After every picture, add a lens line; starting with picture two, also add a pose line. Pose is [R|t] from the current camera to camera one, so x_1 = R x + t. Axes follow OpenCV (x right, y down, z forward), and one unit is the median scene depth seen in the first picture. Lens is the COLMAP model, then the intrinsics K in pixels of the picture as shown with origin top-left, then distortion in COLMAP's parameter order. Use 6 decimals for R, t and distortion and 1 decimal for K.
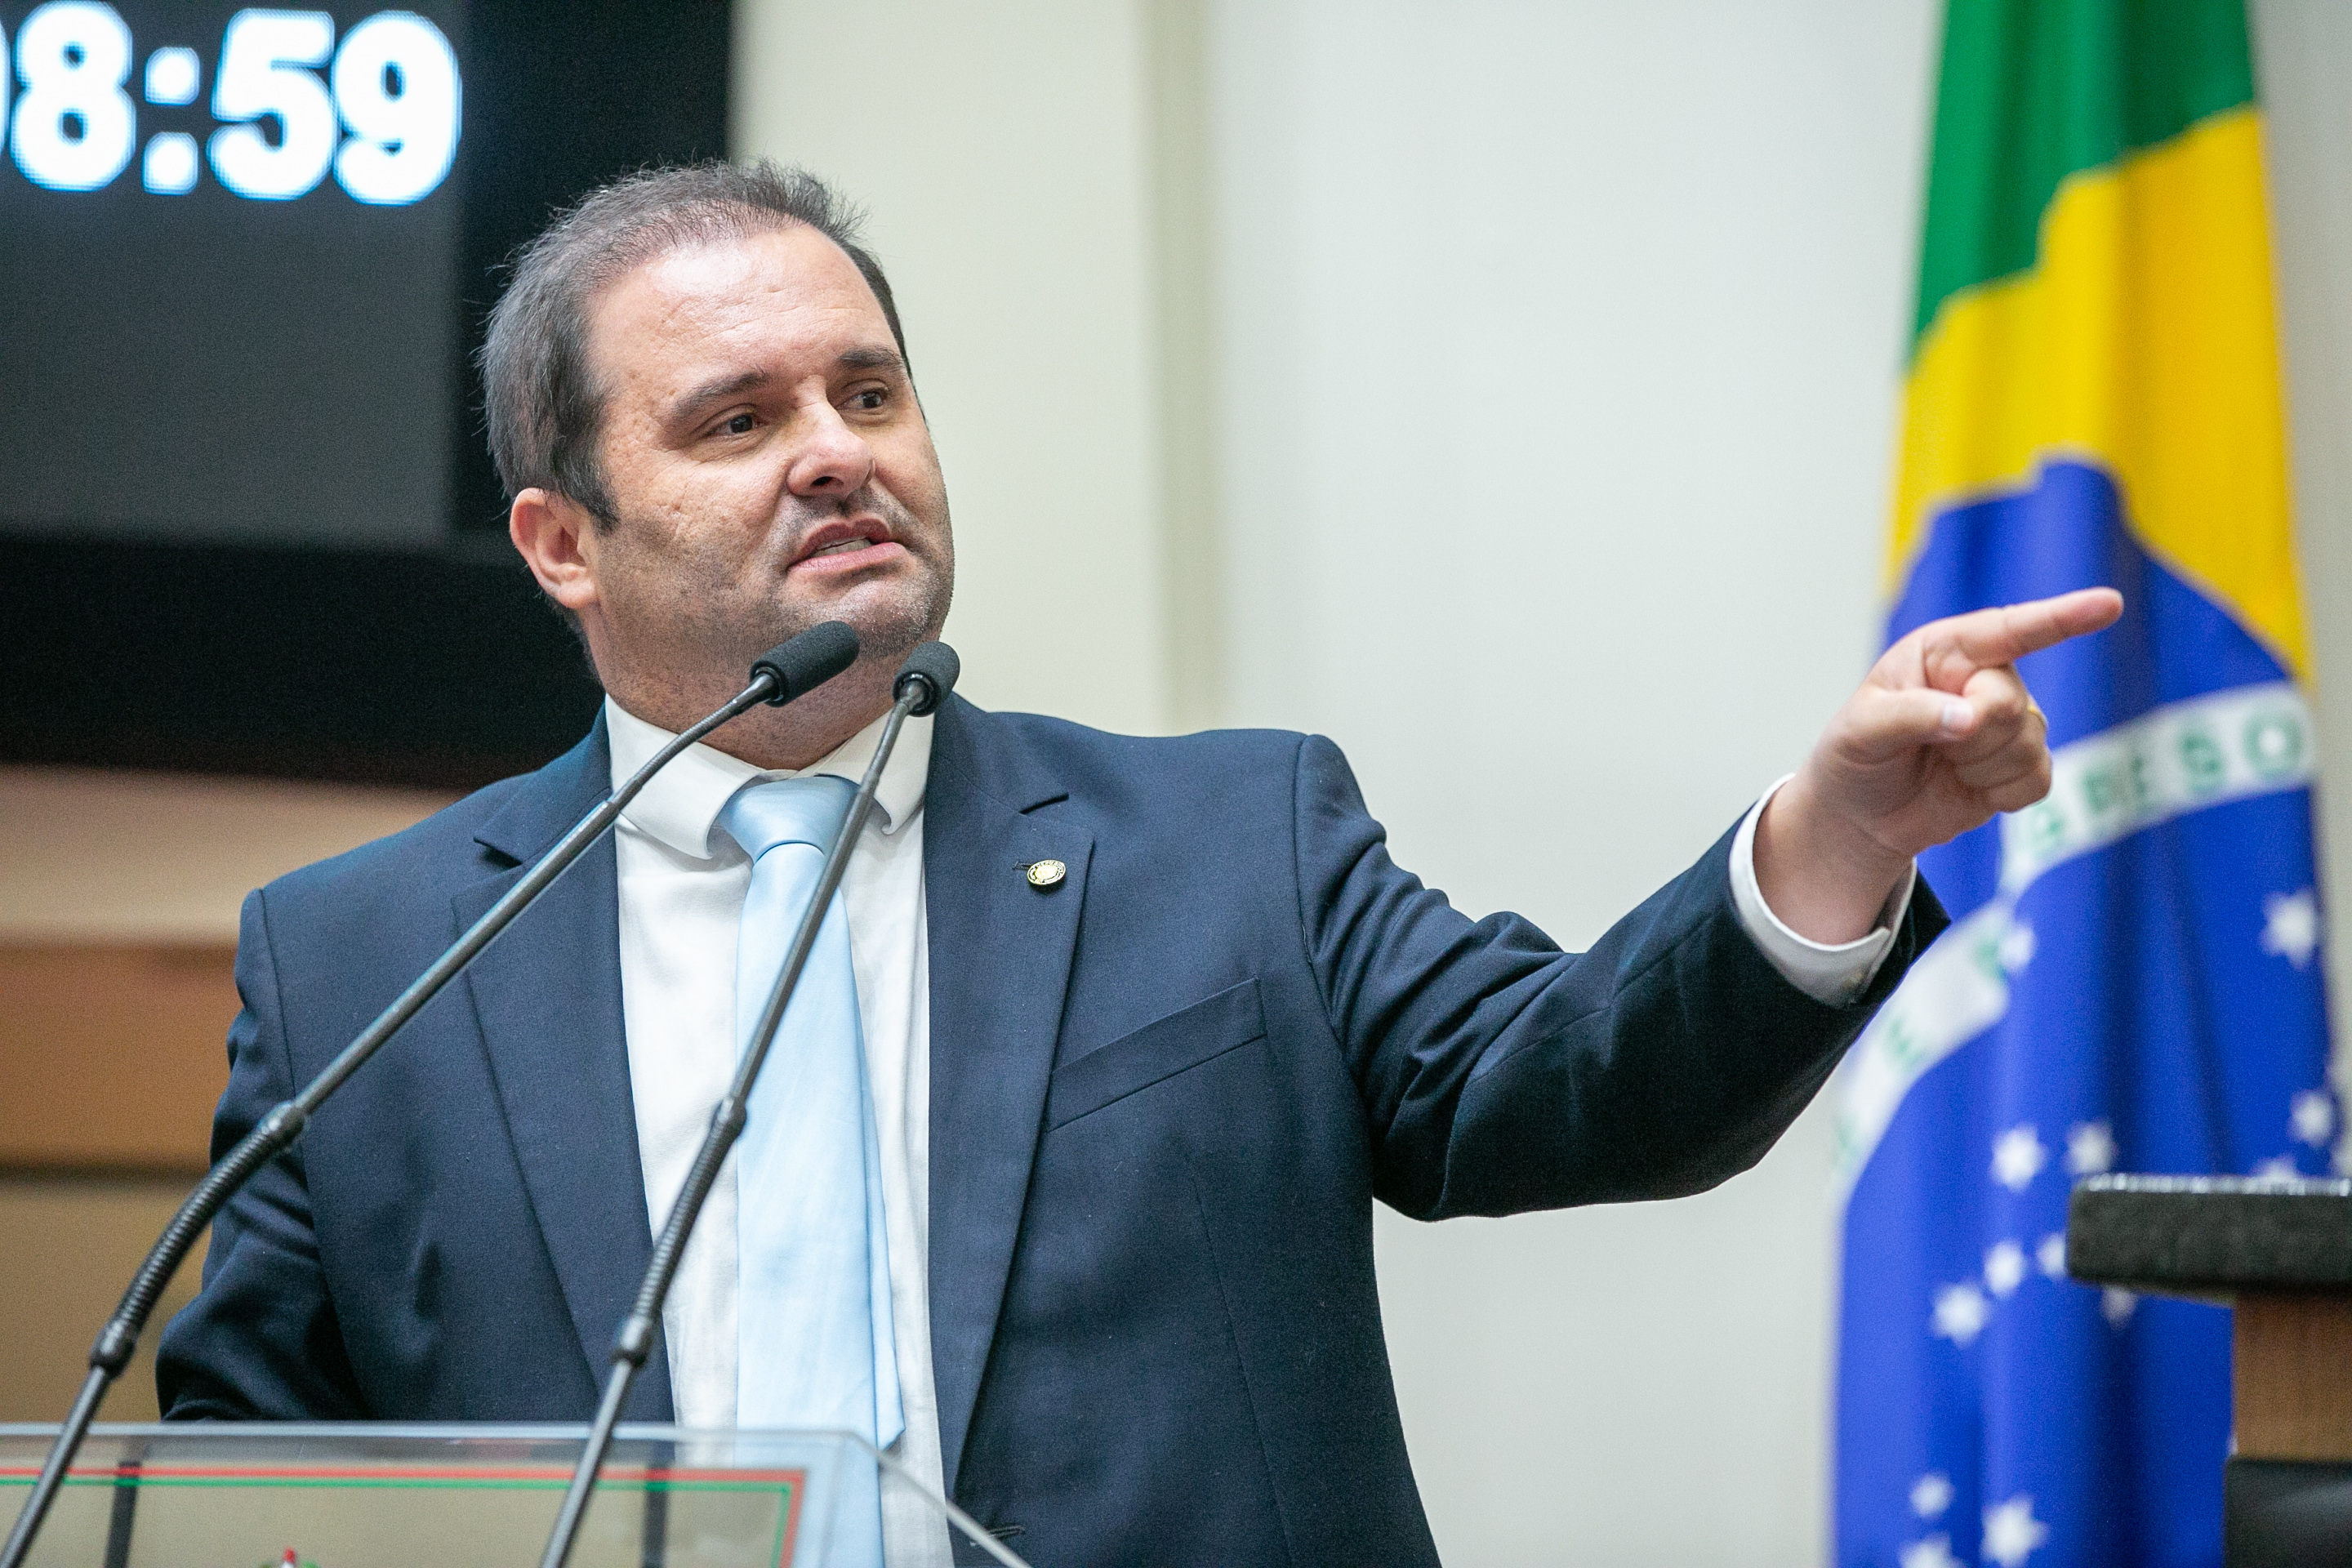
lens RADIAL K [[11445.8, 0, 1176.0], [0, 11445.8, 784.0], [0, 0, 1]] dist [0.289198, 13.212445]
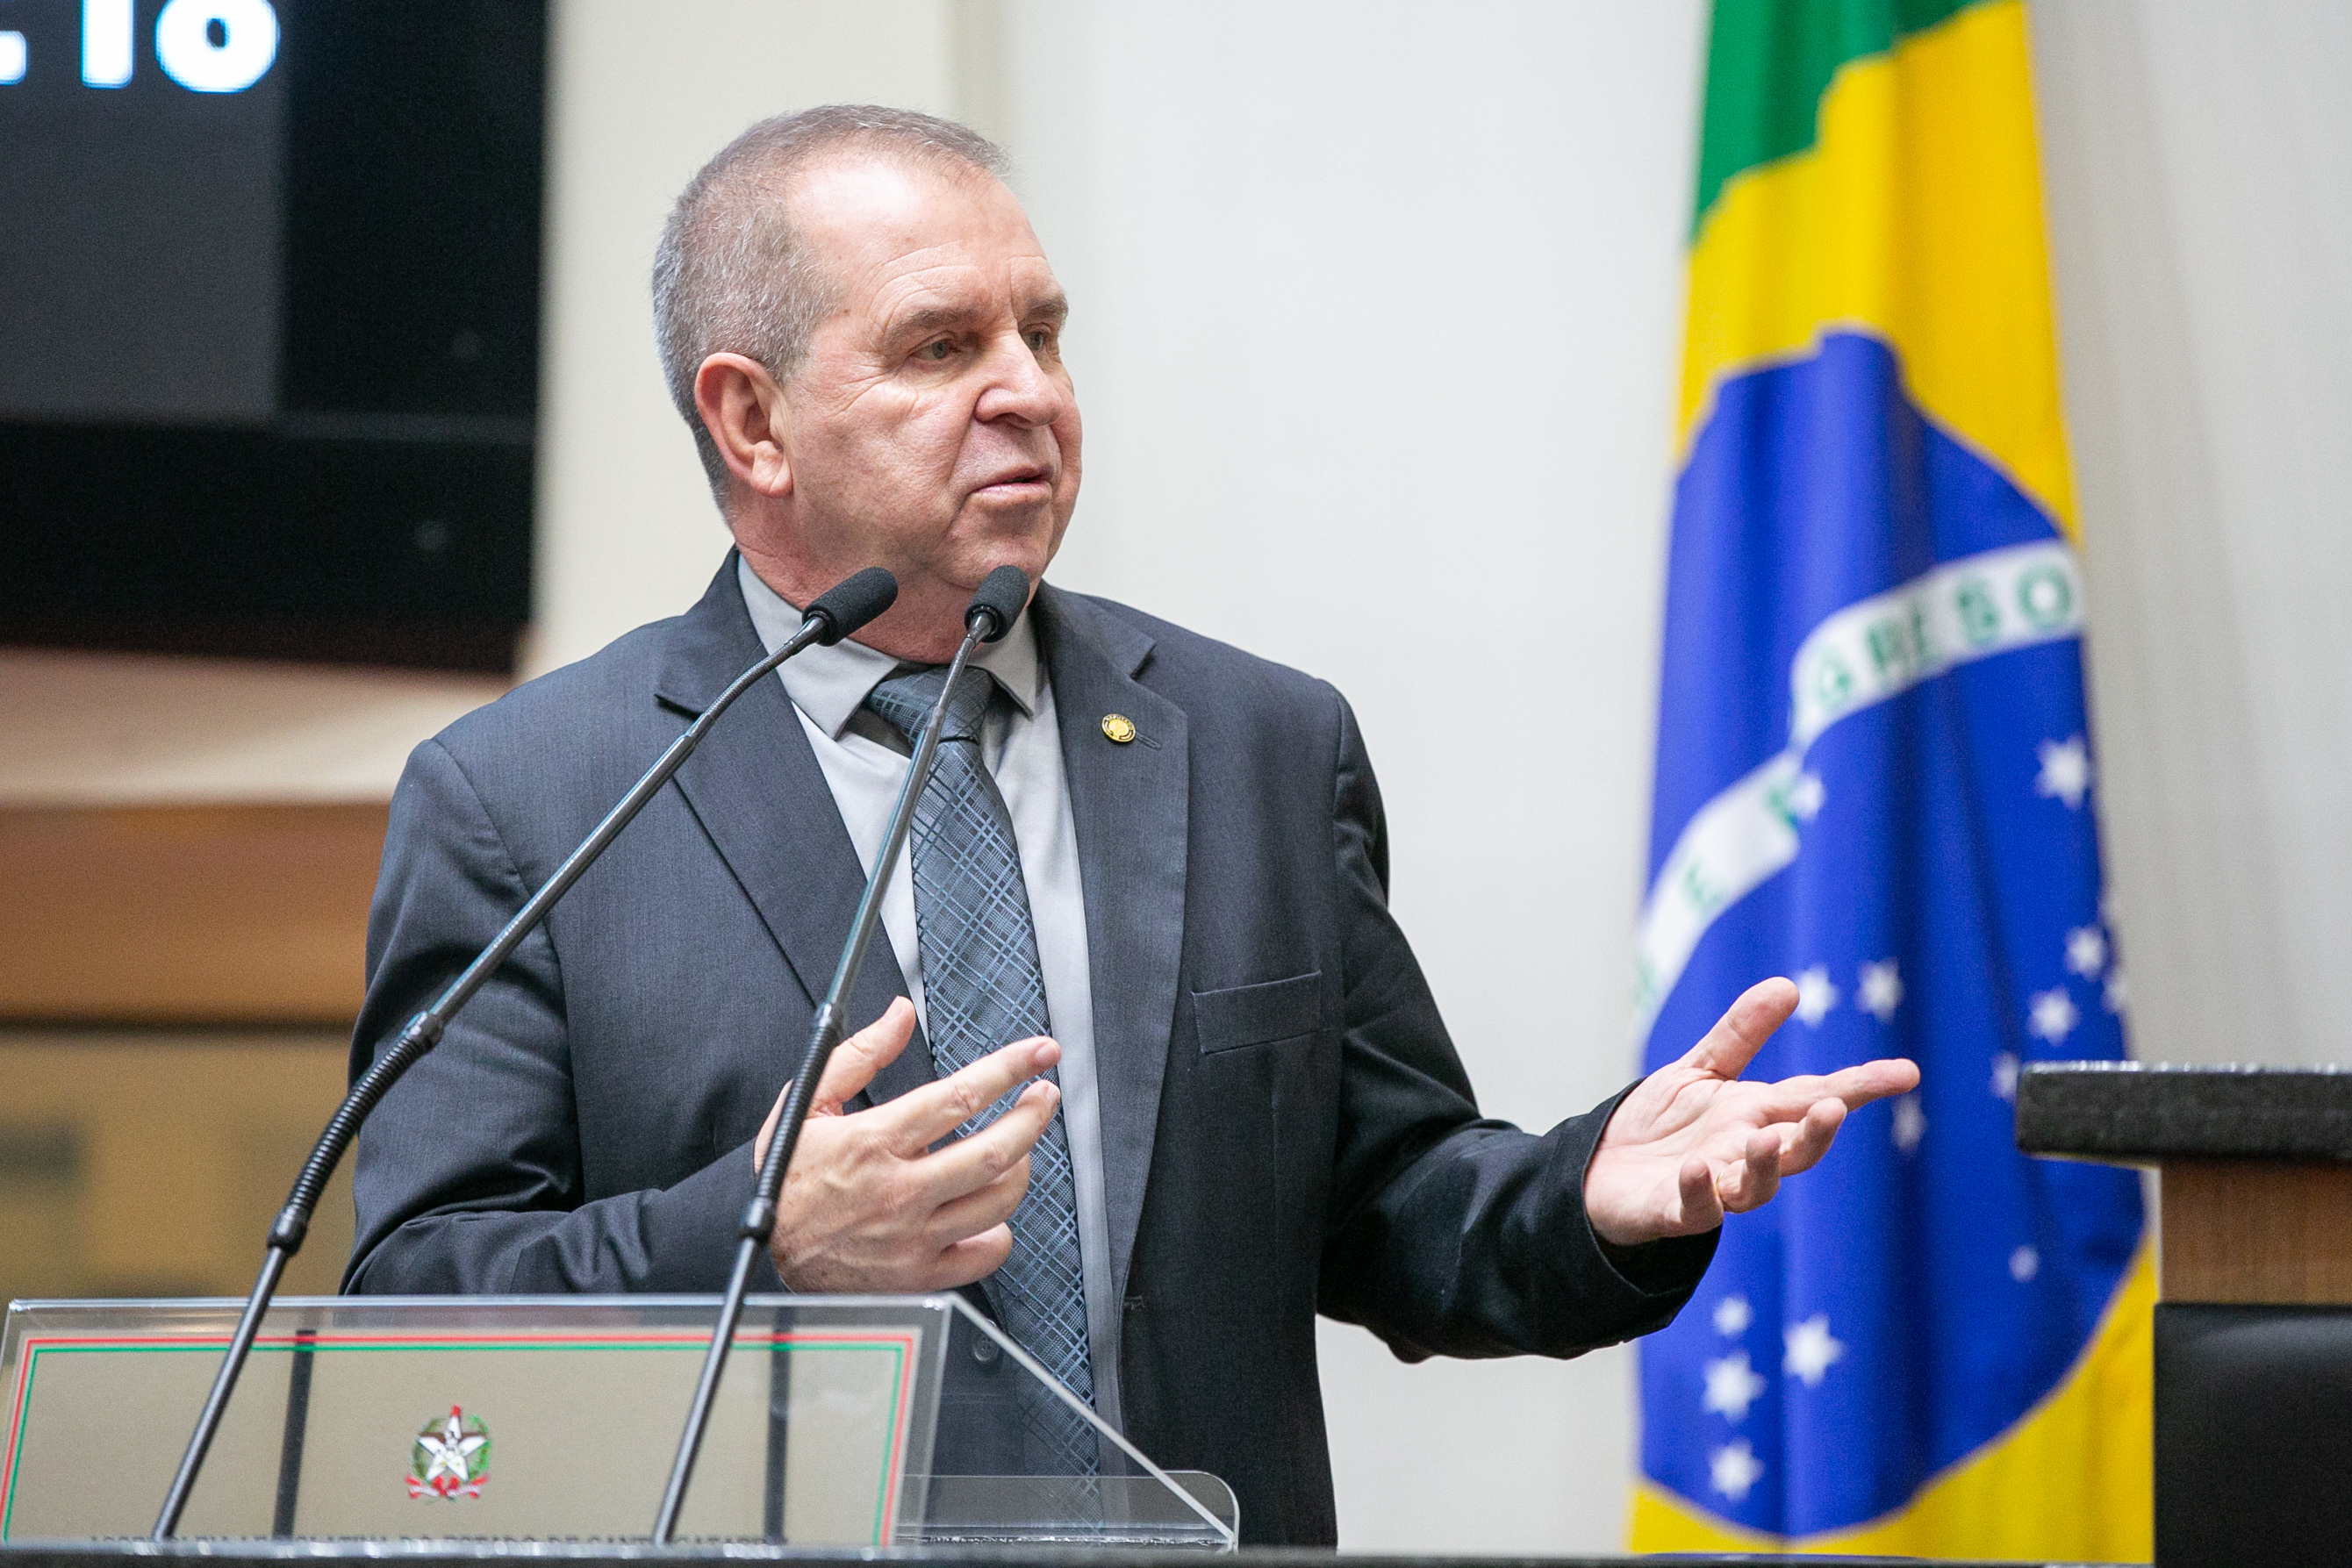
lens RADIAL K [[12745.6, 0, 1018.9], [0, 12745.6, 787.1], [0, 0, 1]] dist [0.595439, 11.119811]
pose [[0.999232, -0.013954, 0.036624, -0.042375], [0.013087, 0.999631, 0.023810, -0.015571], [-0.036943, -0.023313, 0.999045, -0.172655]]
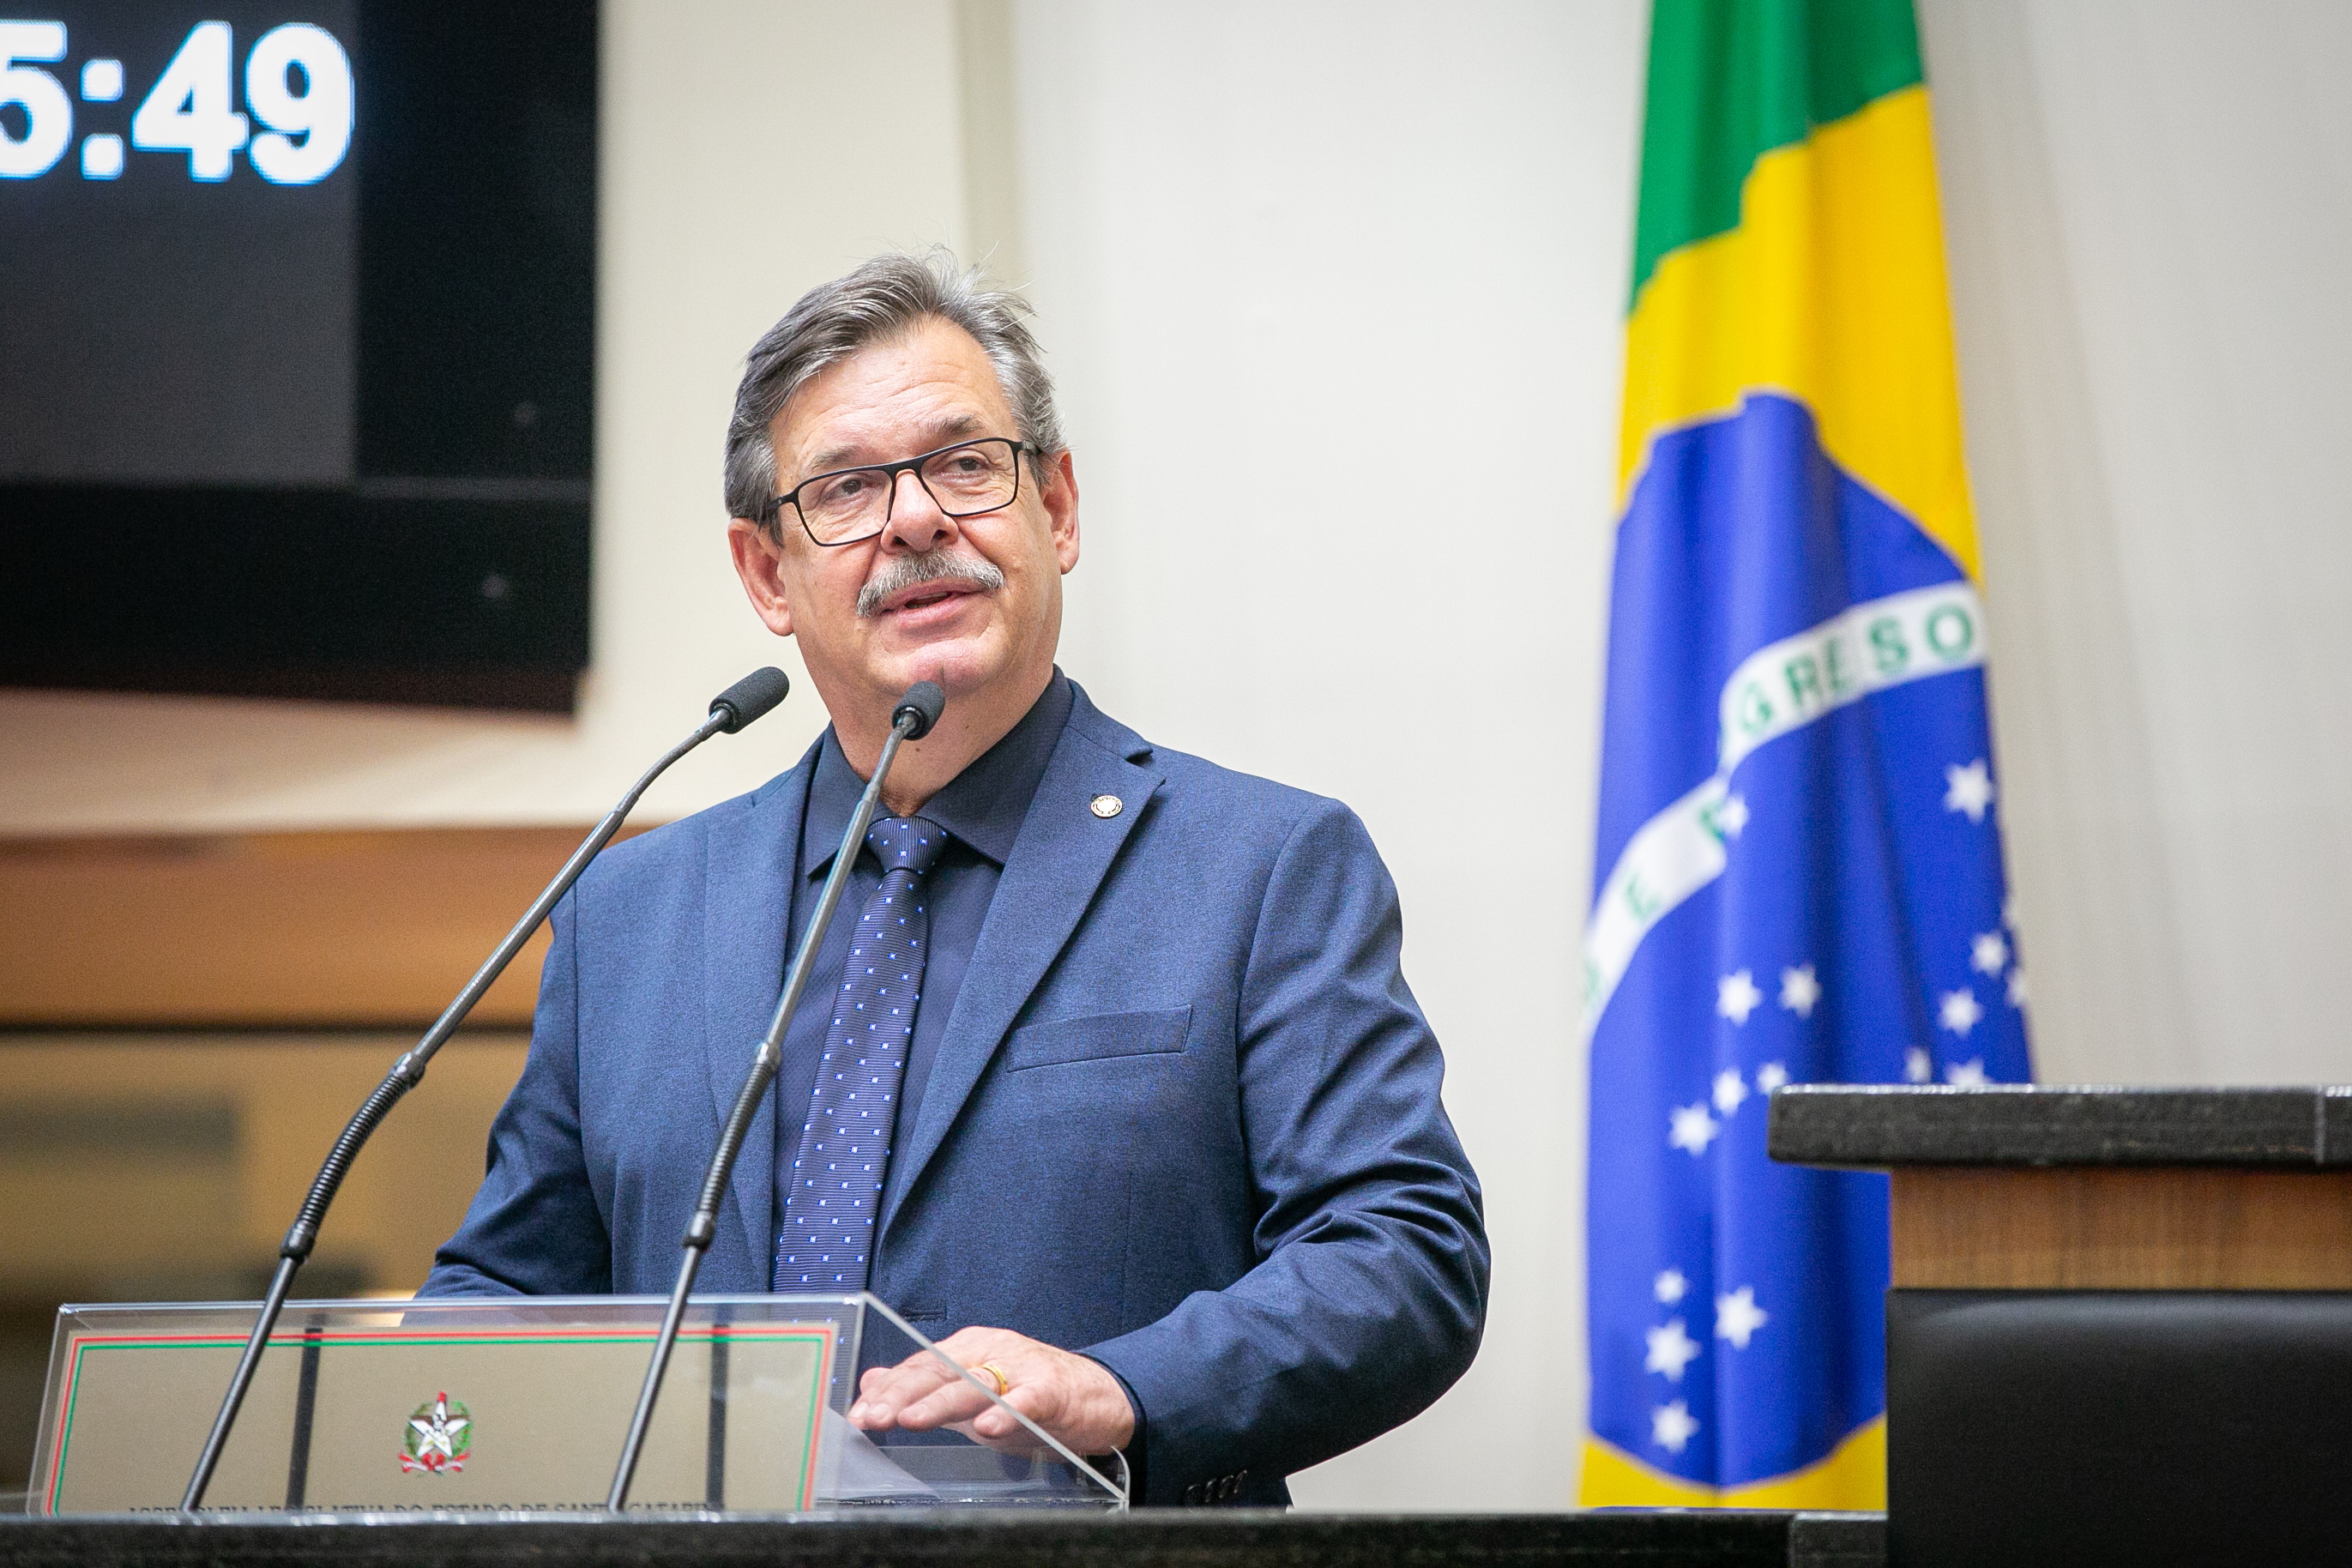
lens RADIAL K [[13075.0, 0, 1176.0], [0, 13075.0, 784.0], [0, 0, 1]] dist [0.642872, 19.709776]
pose [[0.999294, -0.024404, 0.028567, -0.021445], [0.023565, 0.999291, 0.029367, -0.029527], [-0.029263, -0.028673, 0.999160, -0.330225]]
